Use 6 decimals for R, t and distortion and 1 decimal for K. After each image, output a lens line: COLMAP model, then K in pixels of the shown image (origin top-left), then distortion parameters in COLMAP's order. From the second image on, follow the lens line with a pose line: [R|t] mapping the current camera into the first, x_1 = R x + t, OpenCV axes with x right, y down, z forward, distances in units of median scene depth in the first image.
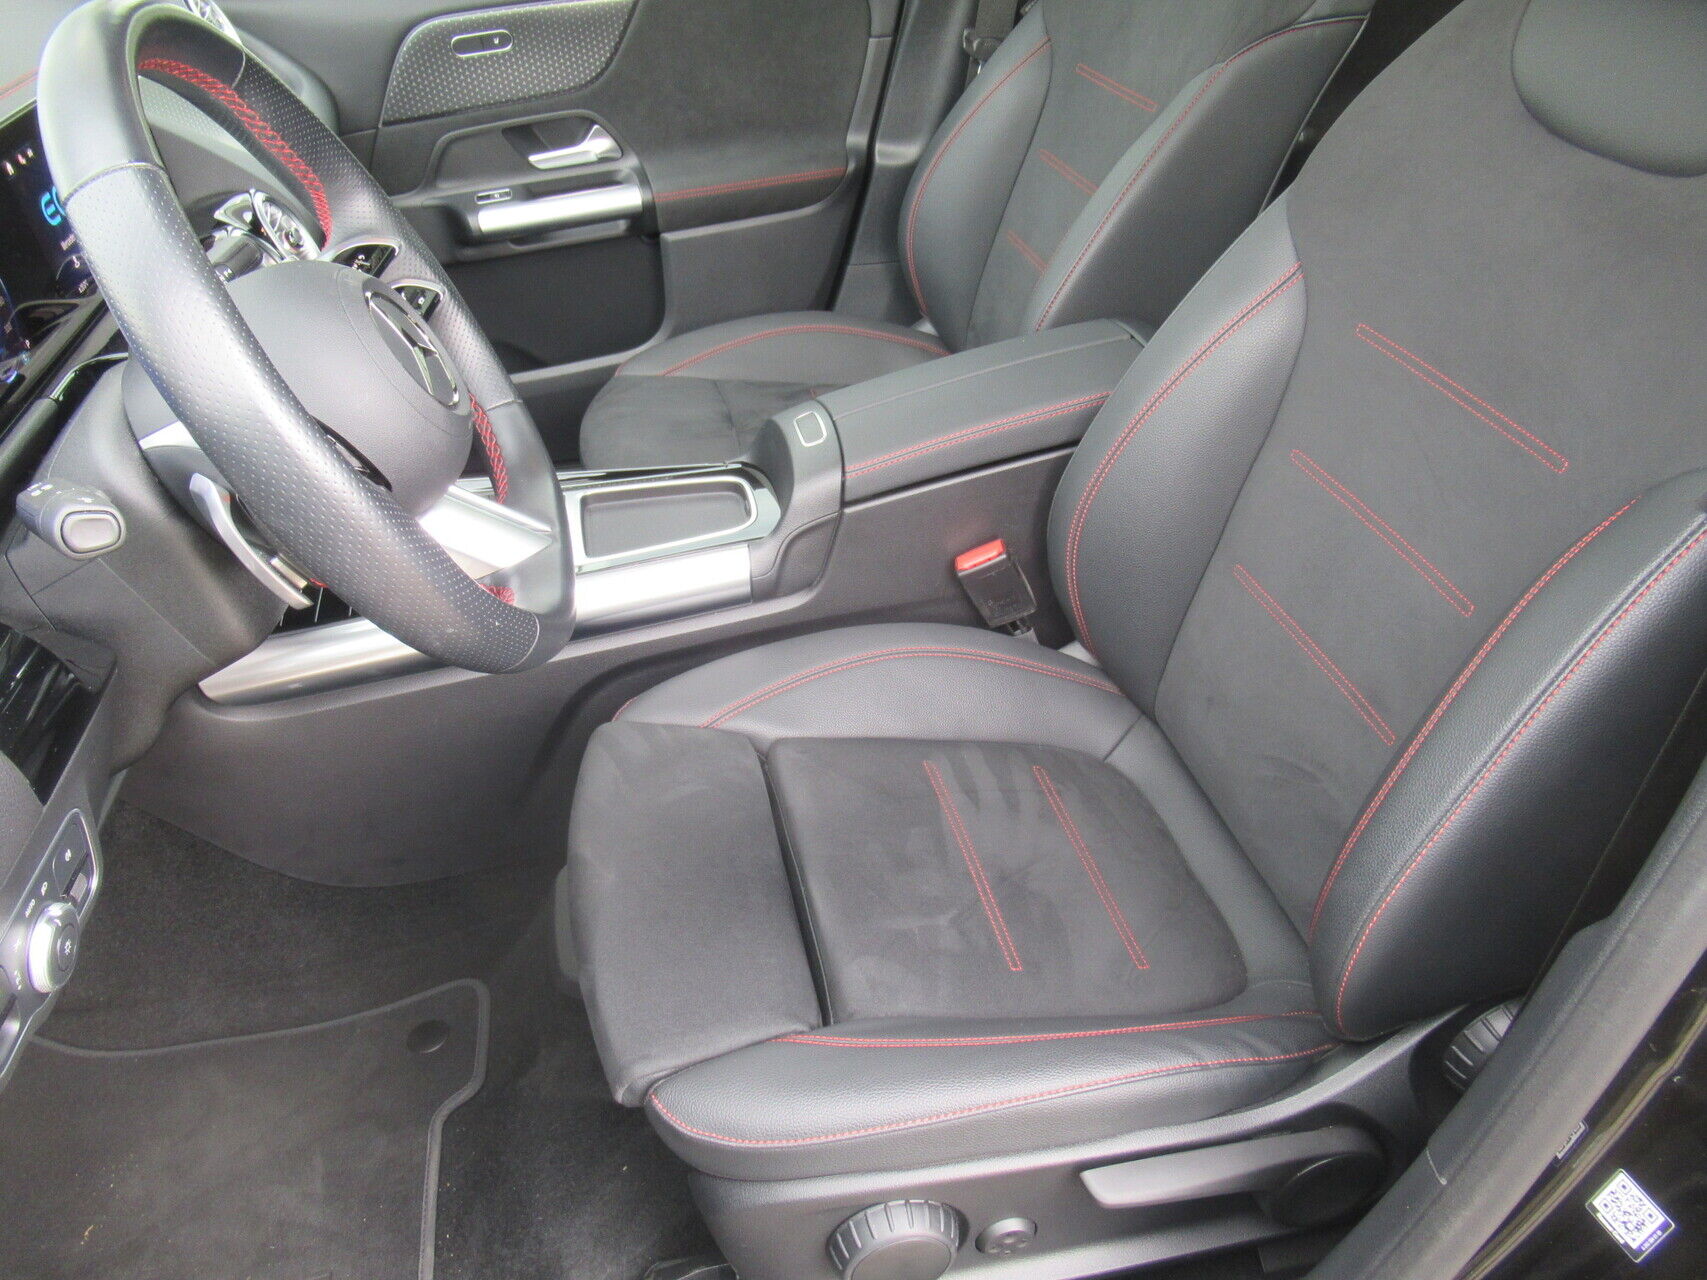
lens RADIAL K [[1272.8, 0, 844.3], [0, 1272.8, 643.9], [0, 0, 1]] dist [0.010148, -0.011015]
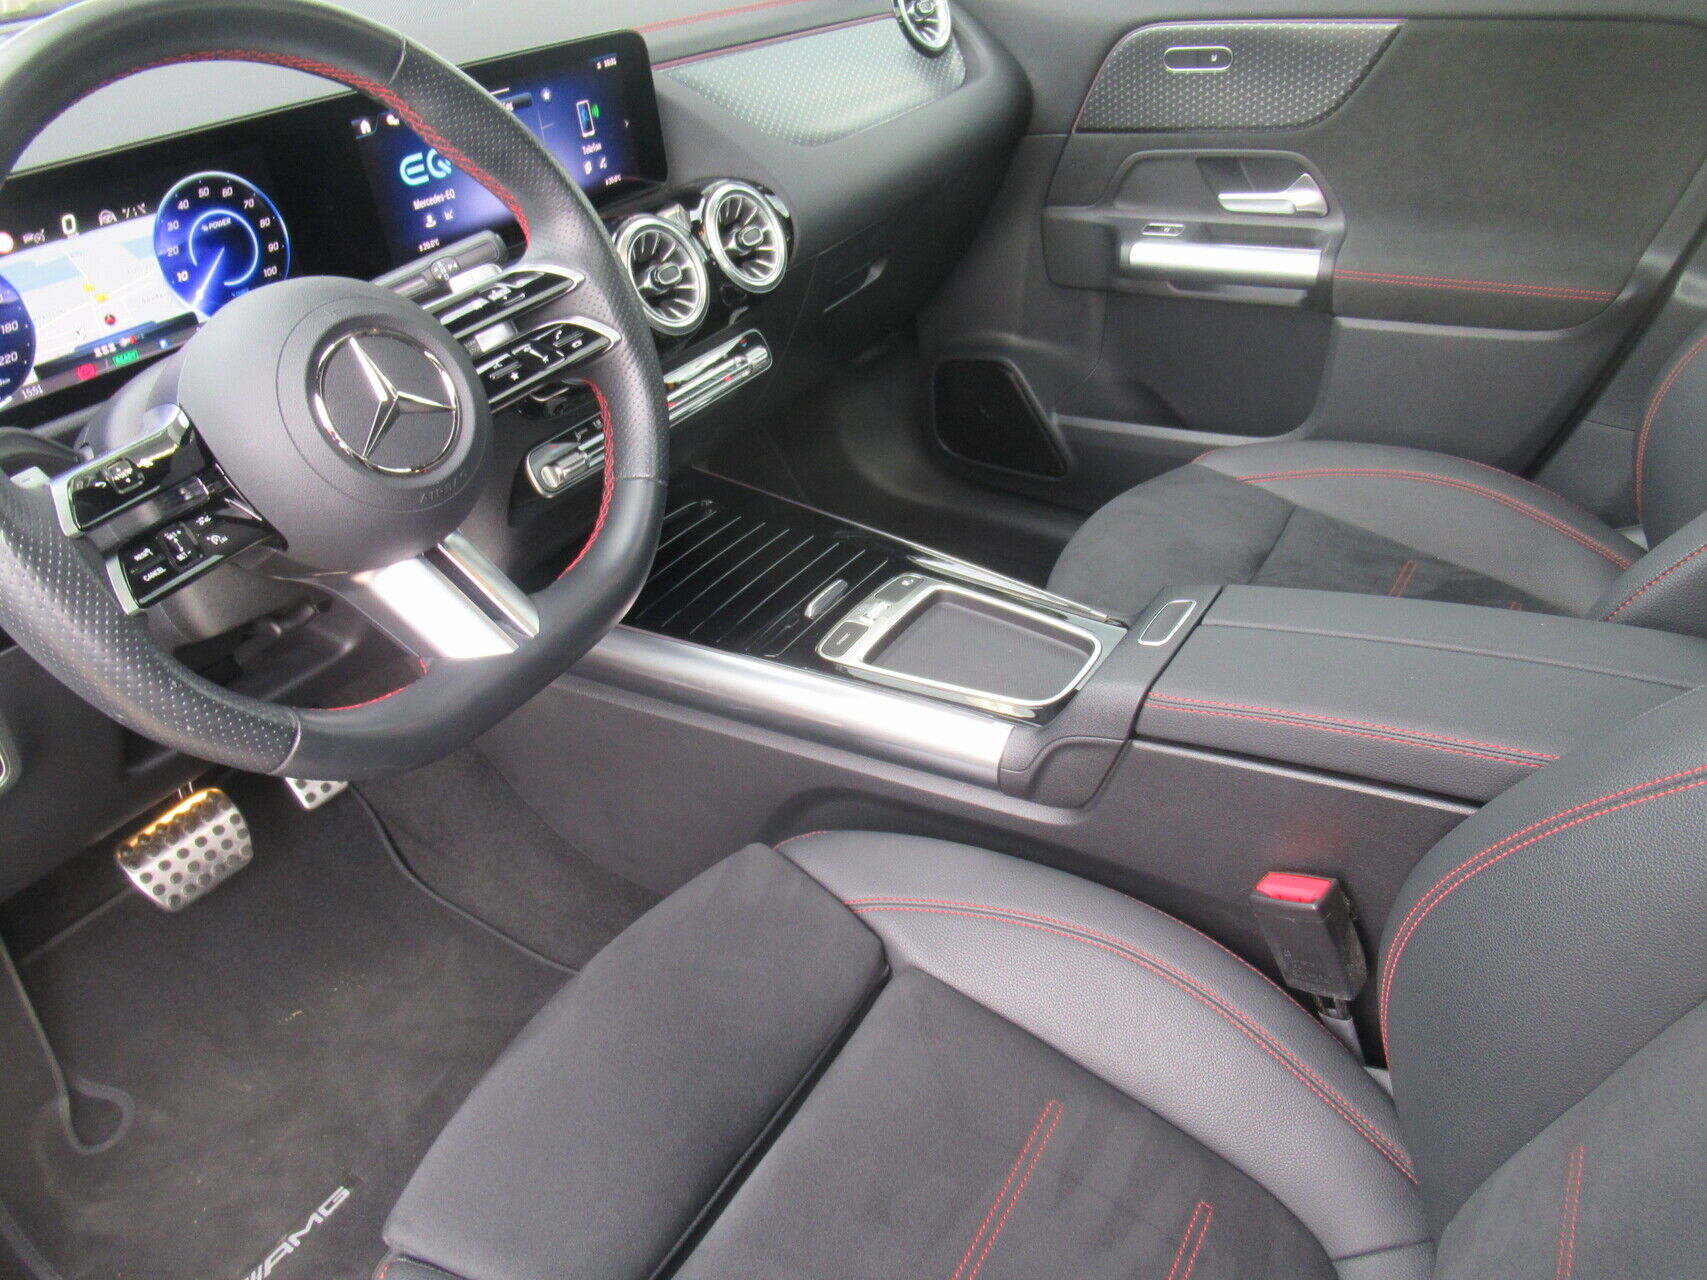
lens RADIAL K [[1272.8, 0, 859.2], [0, 1272.8, 638.7], [0, 0, 1]] dist [0.010148, -0.011015]
pose [[0.703043, 0.401533, -0.586943, 0.214637], [-0.392361, 0.907371, 0.150767, -0.149363], [0.593113, 0.124298, 0.795467, 0.216828]]
